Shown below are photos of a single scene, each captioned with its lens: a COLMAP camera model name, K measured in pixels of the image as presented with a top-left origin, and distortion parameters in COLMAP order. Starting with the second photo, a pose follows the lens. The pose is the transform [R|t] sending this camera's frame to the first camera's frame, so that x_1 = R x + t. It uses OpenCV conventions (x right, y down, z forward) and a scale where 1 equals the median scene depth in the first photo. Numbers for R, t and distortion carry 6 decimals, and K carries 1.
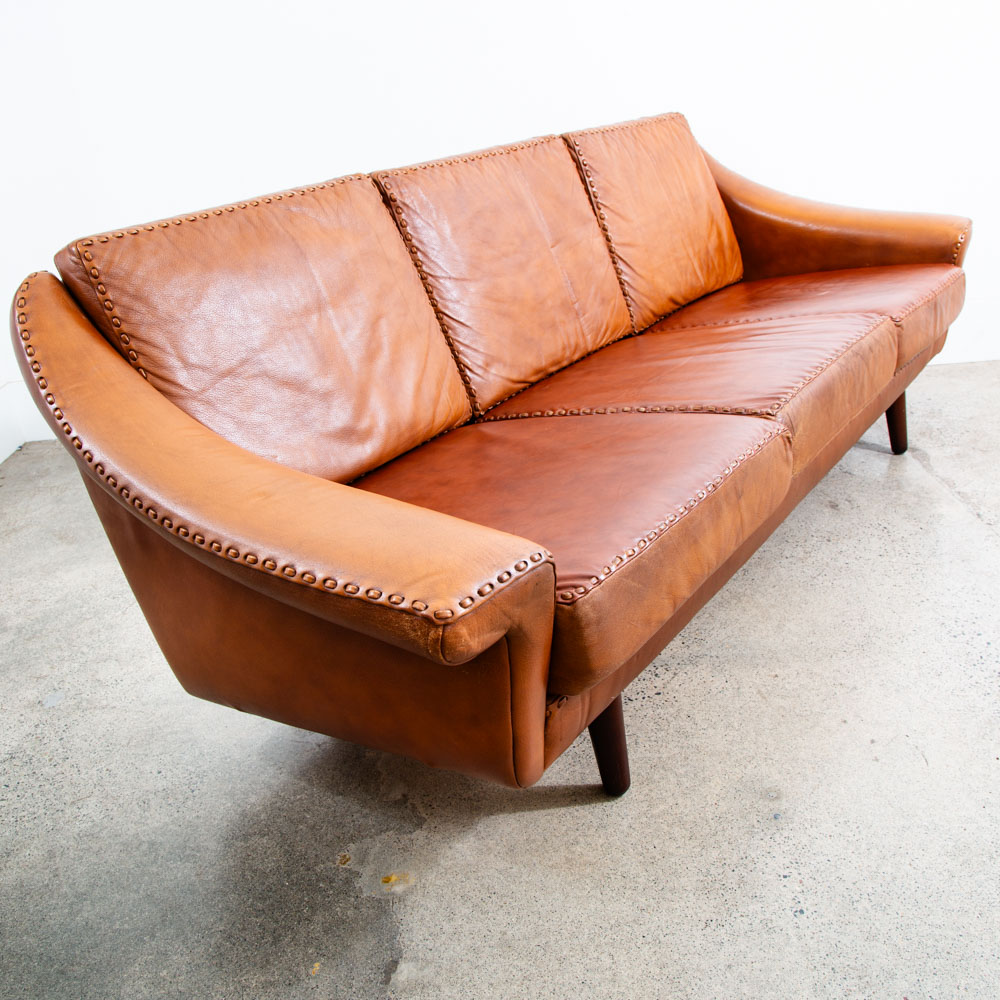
lens RADIAL K [[1039.5, 0, 497.7], [0, 1039.5, 503.3], [0, 0, 1]] dist [-0.108497, 0.039202]
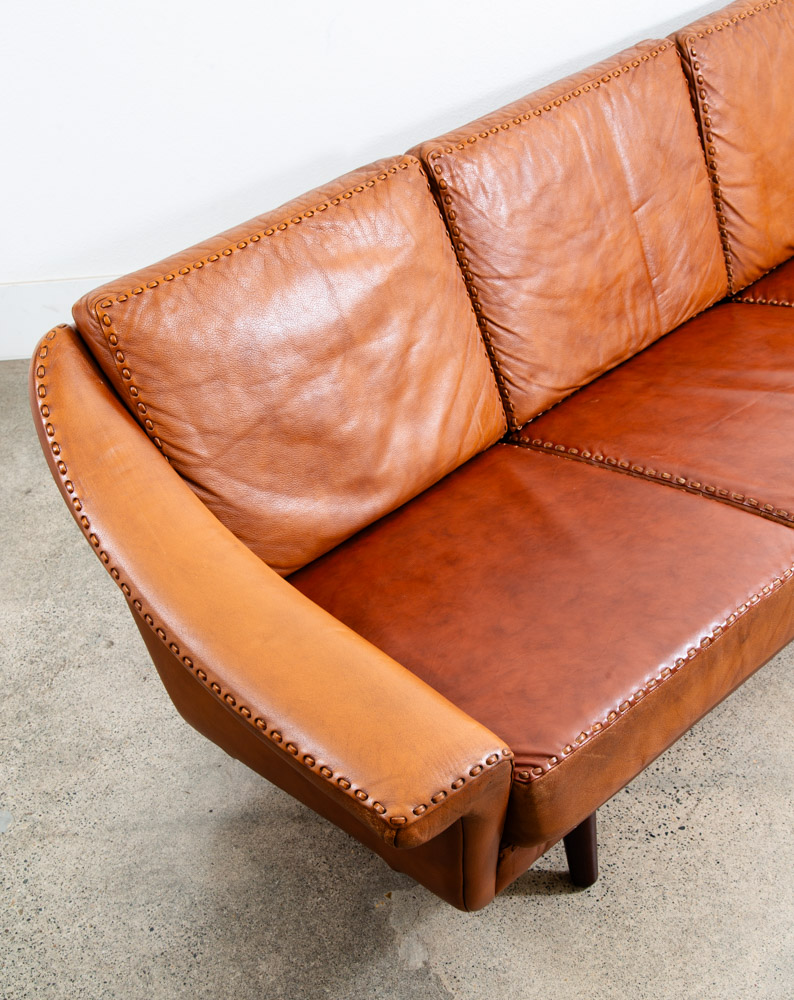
lens RADIAL K [[1379.0, 0, 381.6], [0, 1379.0, 574.2], [0, 0, 1]] dist [0.033943, 0.157412]
pose [[0.980622, 0.133614, -0.143277, 0.061811], [-0.088570, 0.954693, 0.284107, -0.319669], [0.174746, -0.265912, 0.948027, -0.218192]]
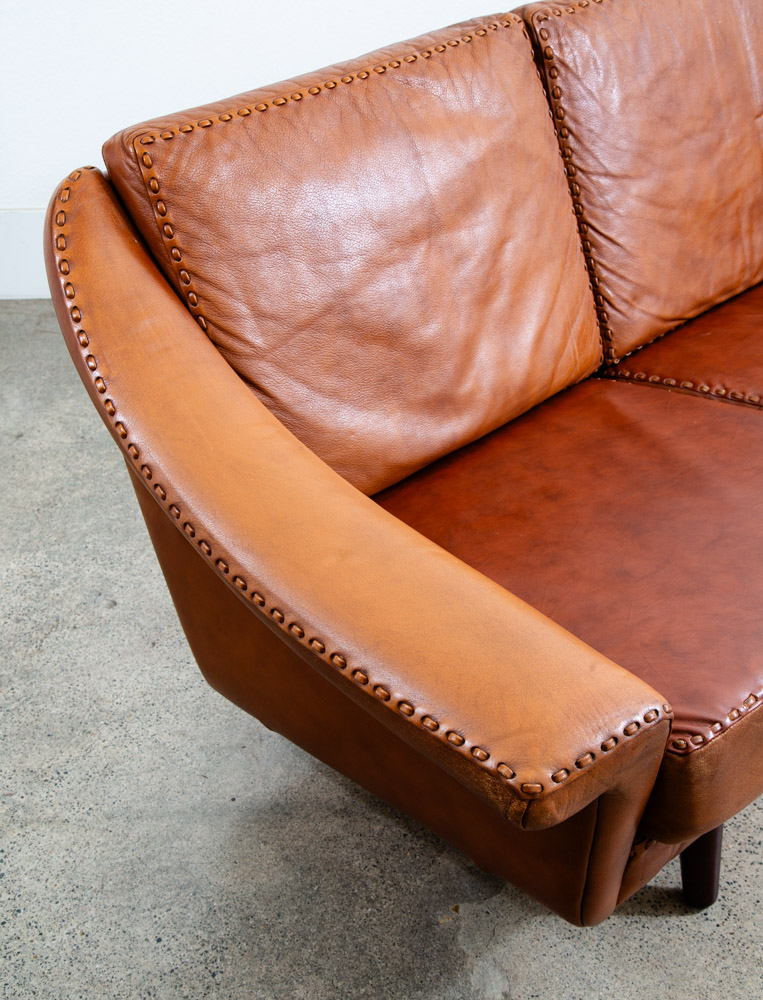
lens RADIAL K [[1369.3, 0, 383.5], [0, 1369.3, 570.9], [0, 0, 1]] dist [0.065854, 0.145877]
pose [[0.977508, 0.171447, -0.122815, -0.033849], [-0.137493, 0.959646, 0.245308, -0.175745], [0.159917, -0.222904, 0.961634, -0.042606]]
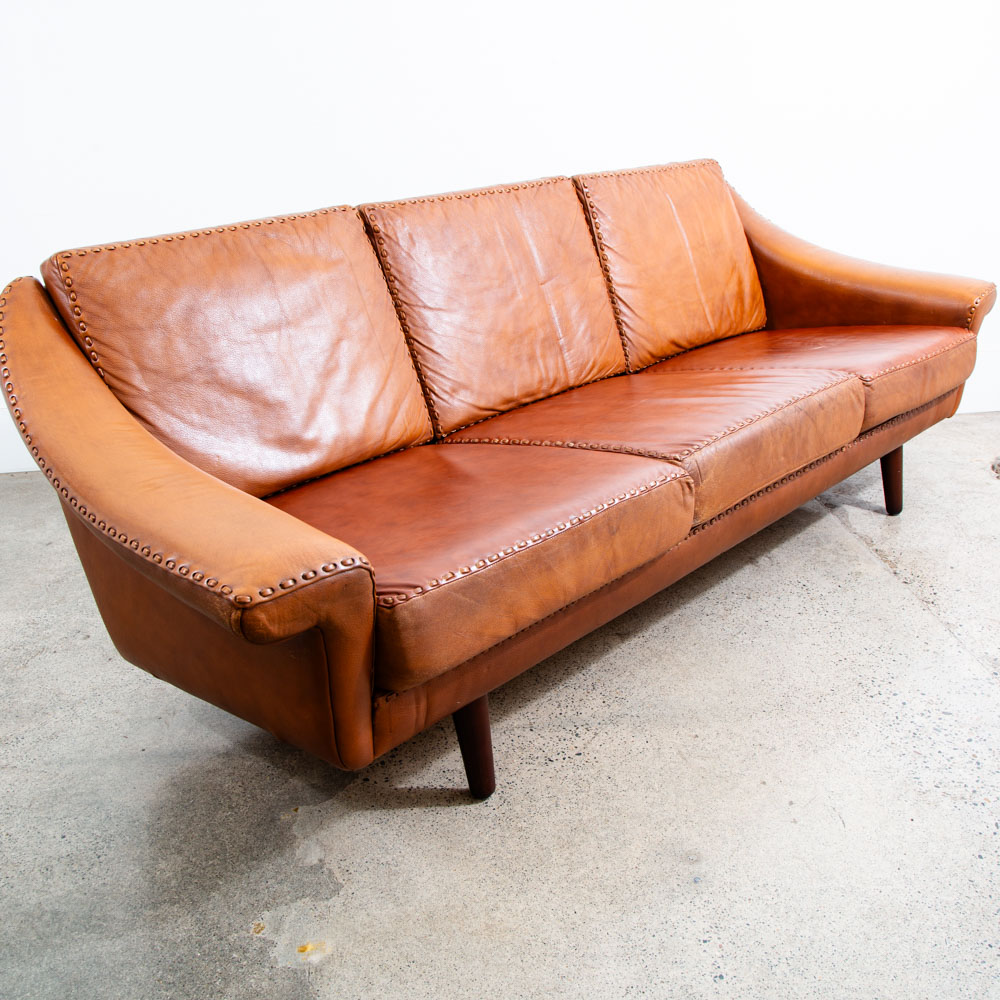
lens RADIAL K [[1066.2, 0, 505.8], [0, 1066.2, 520.3], [0, 0, 1]] dist [-0.110424, 0.048798]
pose [[0.987997, 0.100284, -0.117493, 0.198938], [-0.101077, 0.994878, -0.000793, -0.005871], [0.116812, 0.012659, 0.993073, -0.083263]]
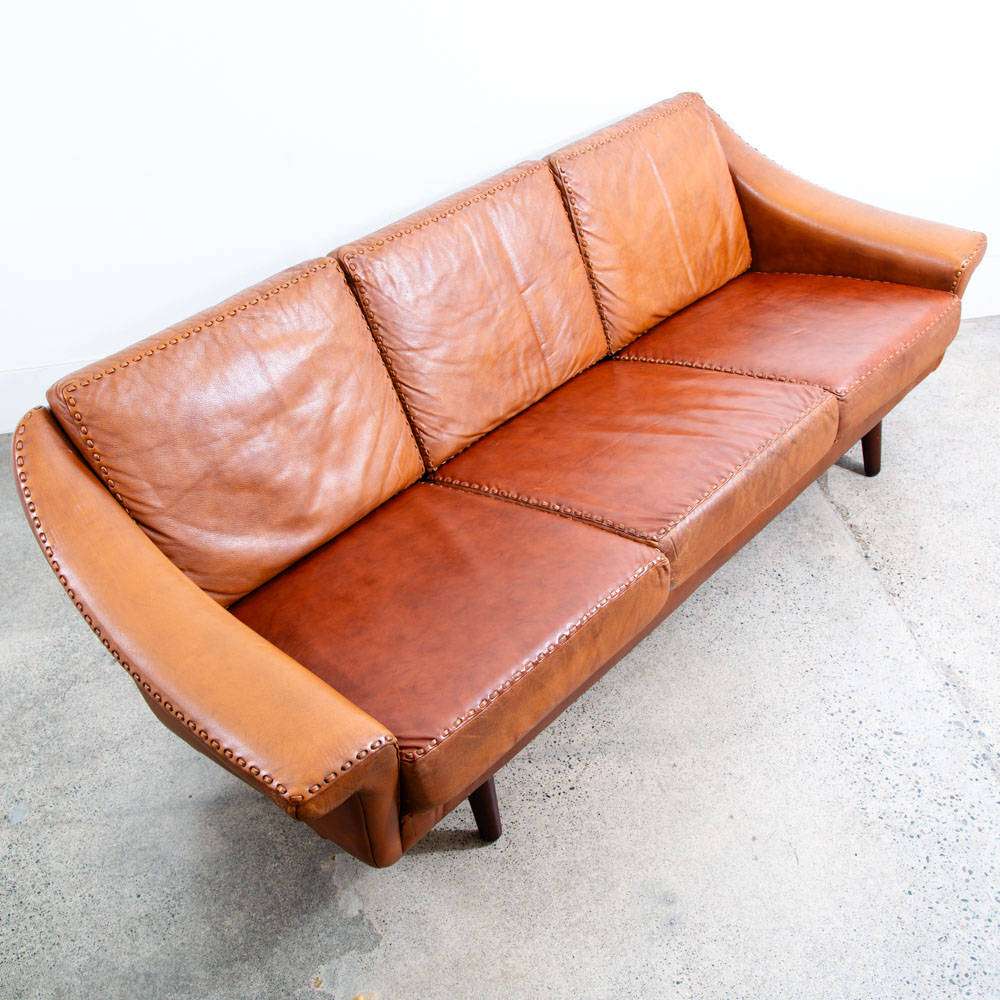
lens RADIAL K [[1165.2, 0, 494.0], [0, 1165.2, 528.4], [0, 0, 1]] dist [-0.092211, 0.064099]
pose [[0.992615, 0.080247, -0.090971, 0.179825], [-0.056751, 0.969994, 0.236414, -0.348783], [0.107213, -0.229505, 0.967384, -0.236838]]
